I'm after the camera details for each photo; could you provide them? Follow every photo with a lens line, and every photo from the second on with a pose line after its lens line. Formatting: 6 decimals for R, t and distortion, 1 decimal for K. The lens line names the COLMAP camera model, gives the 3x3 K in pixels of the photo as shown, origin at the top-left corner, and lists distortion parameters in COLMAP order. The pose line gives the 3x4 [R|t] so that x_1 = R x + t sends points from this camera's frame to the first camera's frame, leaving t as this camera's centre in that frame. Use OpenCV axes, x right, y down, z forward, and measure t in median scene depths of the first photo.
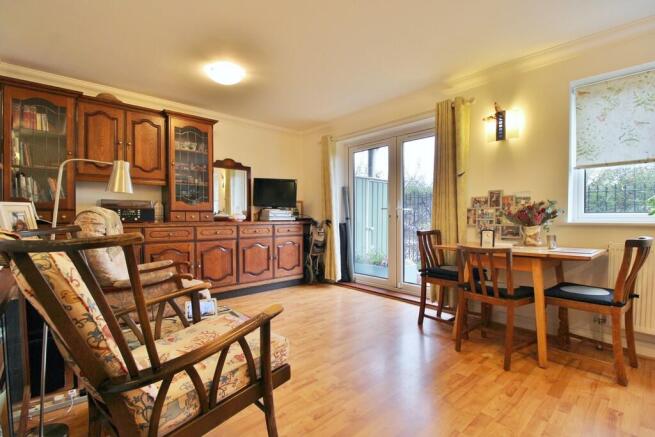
lens RADIAL K [[301.8, 0, 327.5], [0, 301.8, 218.5], [0, 0, 1]] dist [0.000035, -0.014348]
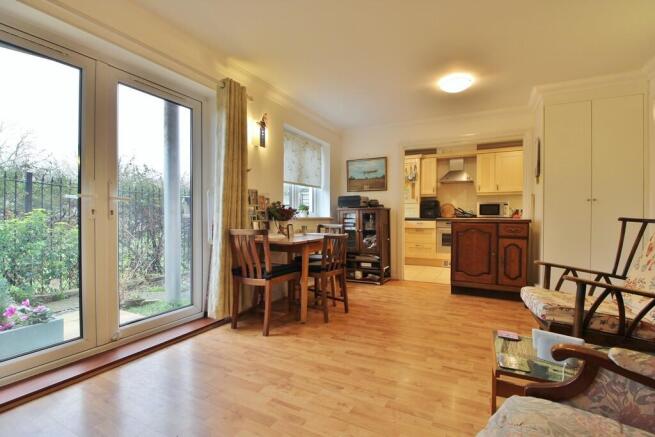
lens RADIAL K [[301.8, 0, 327.5], [0, 301.8, 218.5], [0, 0, 1]] dist [0.000035, -0.014348]
pose [[-0.336484, -0.010543, 0.941630, -0.598363], [0.007915, 0.999870, 0.014023, -0.001850], [-0.941656, 0.012171, -0.336357, 1.165776]]
